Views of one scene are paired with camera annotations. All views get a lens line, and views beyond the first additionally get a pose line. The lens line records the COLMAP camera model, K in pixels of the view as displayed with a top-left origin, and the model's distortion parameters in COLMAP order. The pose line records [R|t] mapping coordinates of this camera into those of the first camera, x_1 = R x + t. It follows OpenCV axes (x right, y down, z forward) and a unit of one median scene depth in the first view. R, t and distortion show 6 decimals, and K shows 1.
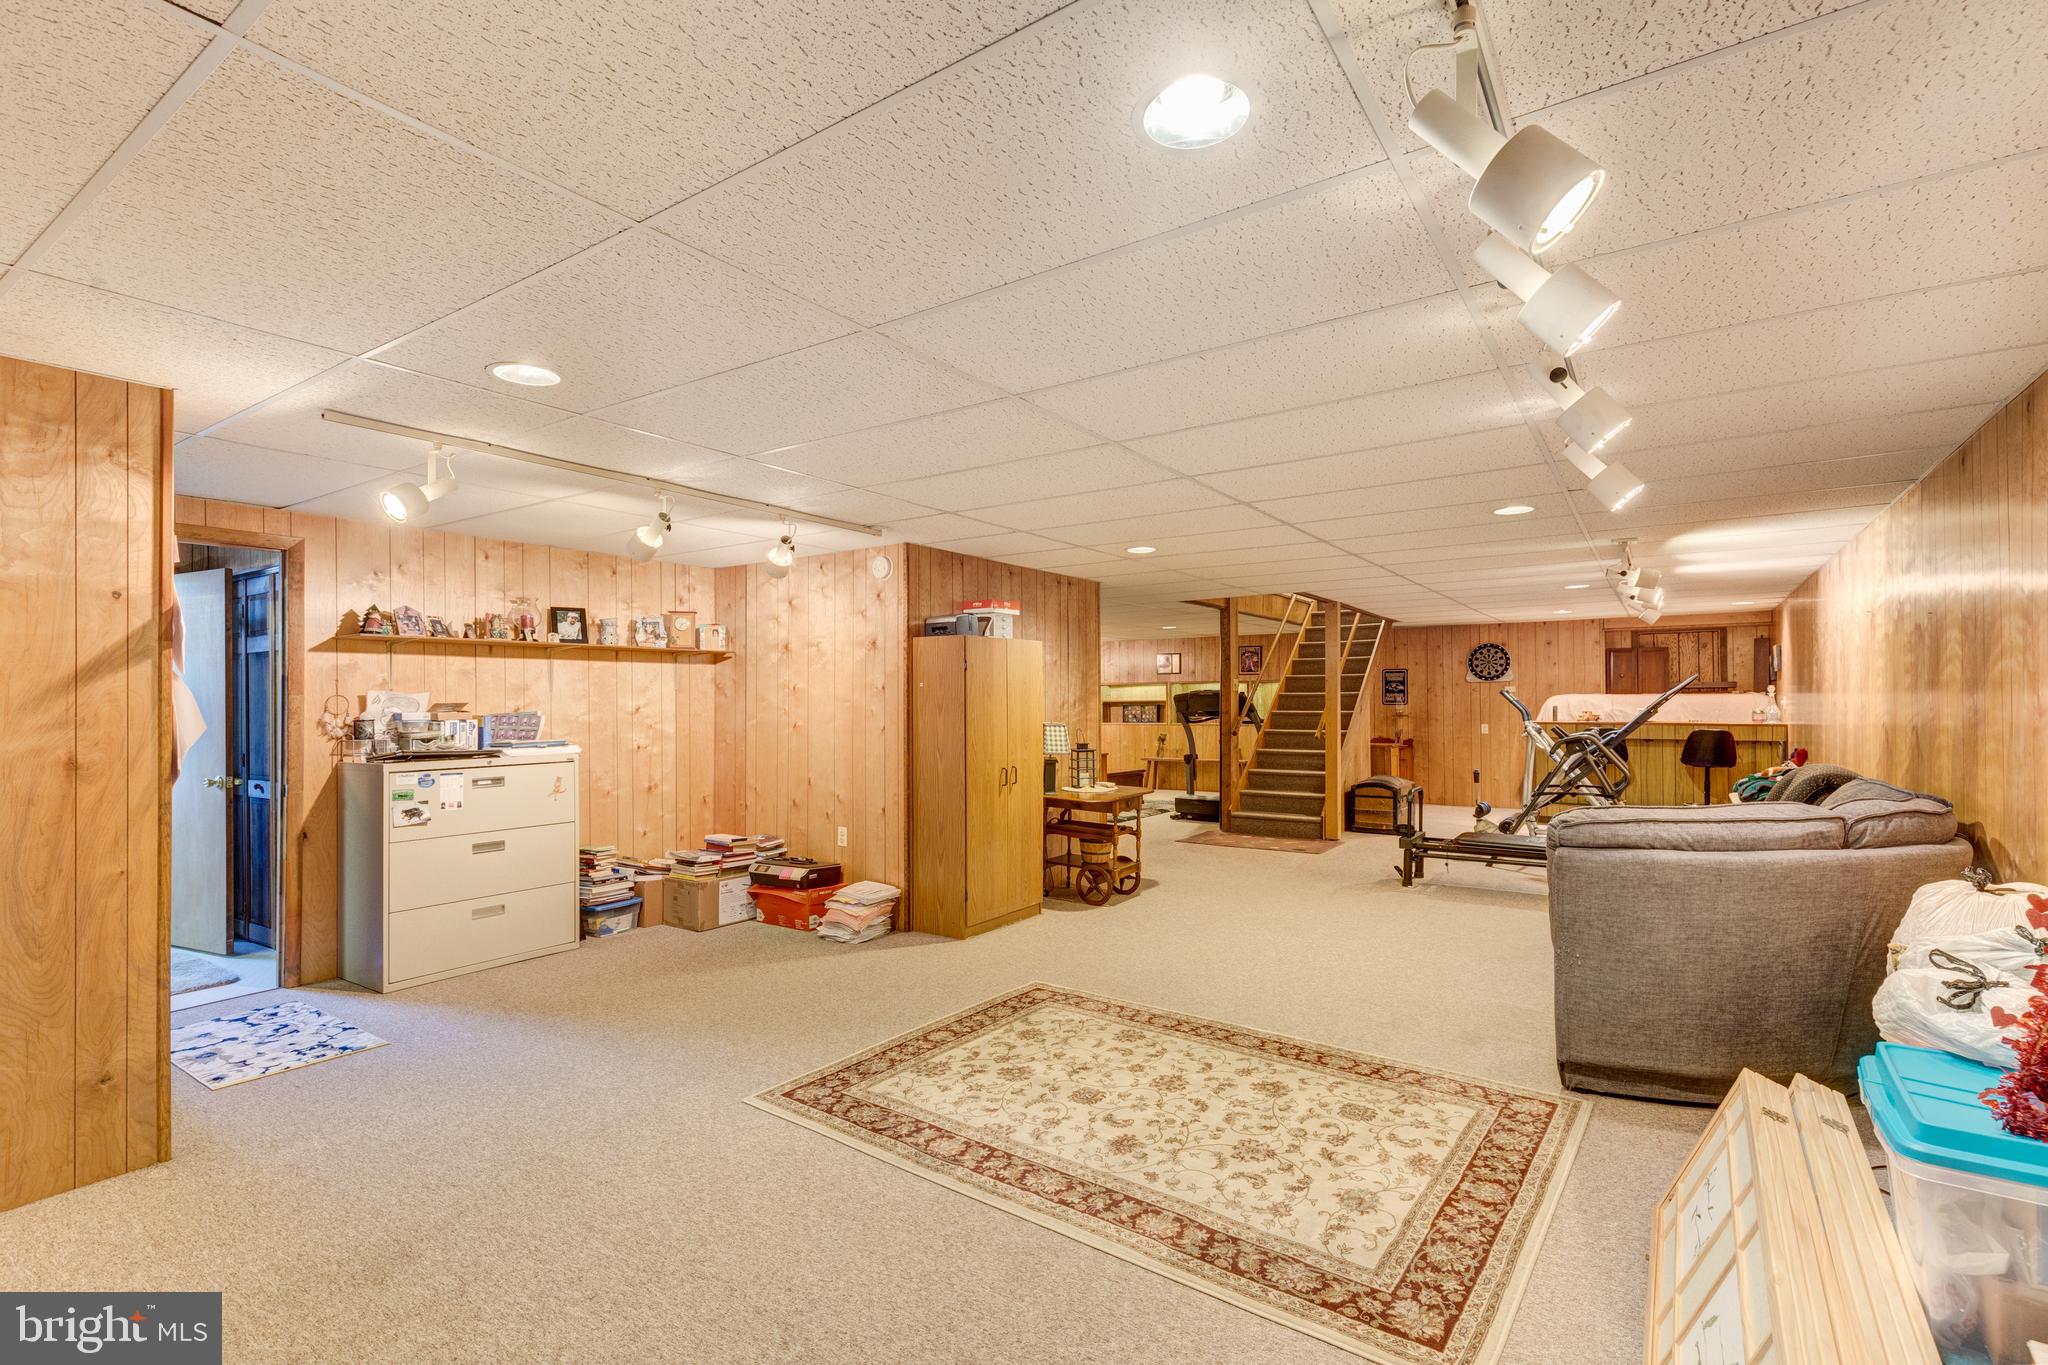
lens RADIAL K [[916.9, 0, 1026.8], [0, 916.9, 681.4], [0, 0, 1]] dist [0.002877, -0.000356]
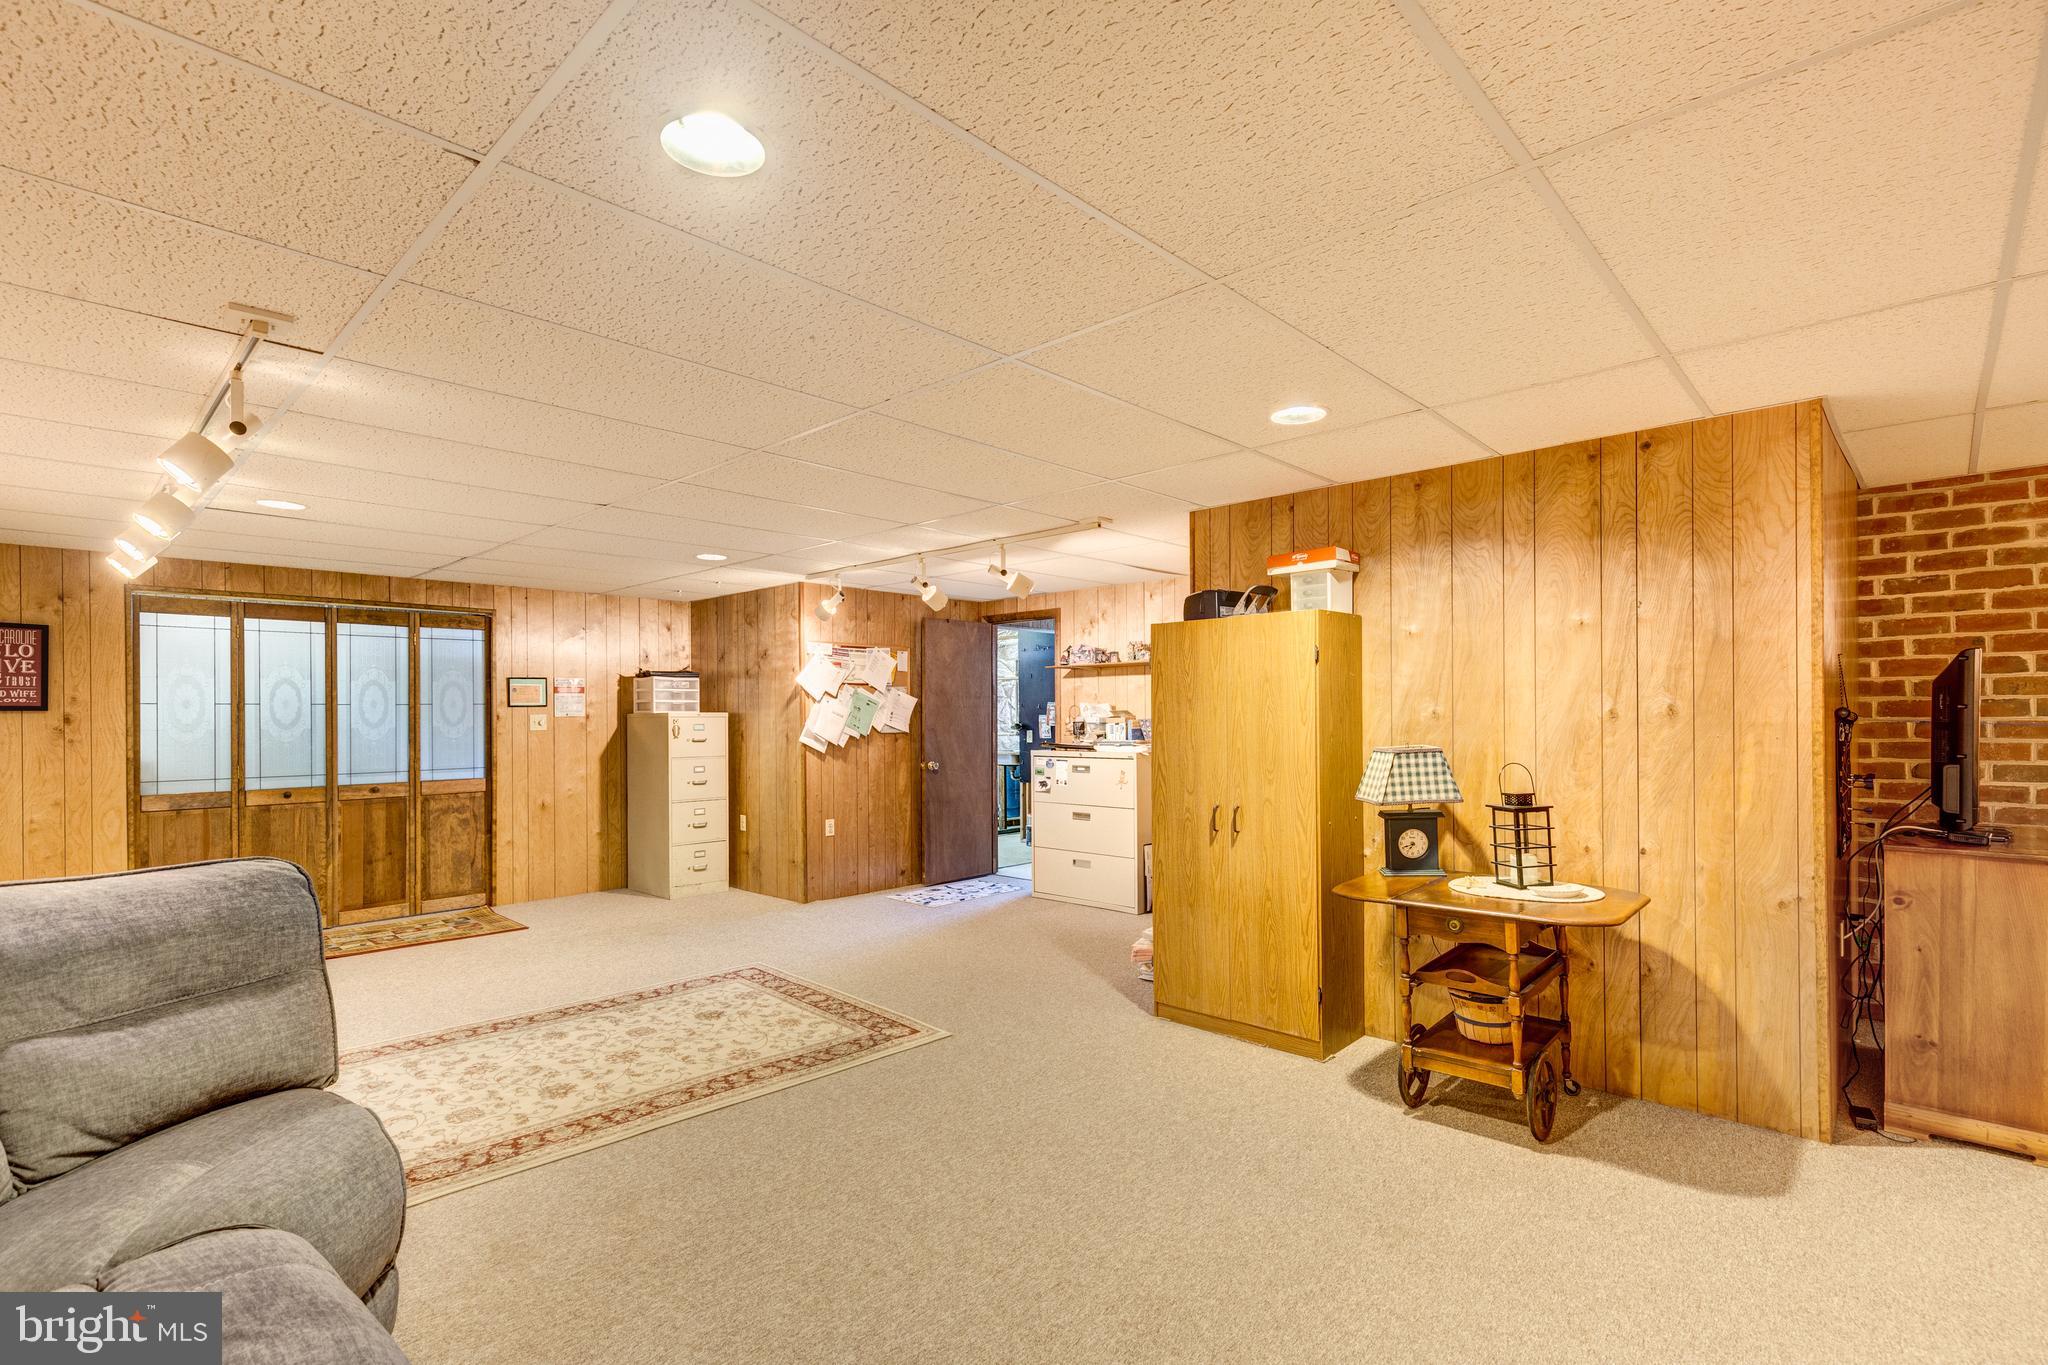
lens RADIAL K [[952.5, 0, 999.7], [0, 952.5, 707.3], [0, 0, 1]] dist [0.010718, 0.000095]
pose [[-0.160156, 0.001374, -0.987091, 1.133985], [0.031305, 0.999503, -0.003688, 0.027460], [0.986595, -0.031491, -0.160120, 1.520866]]
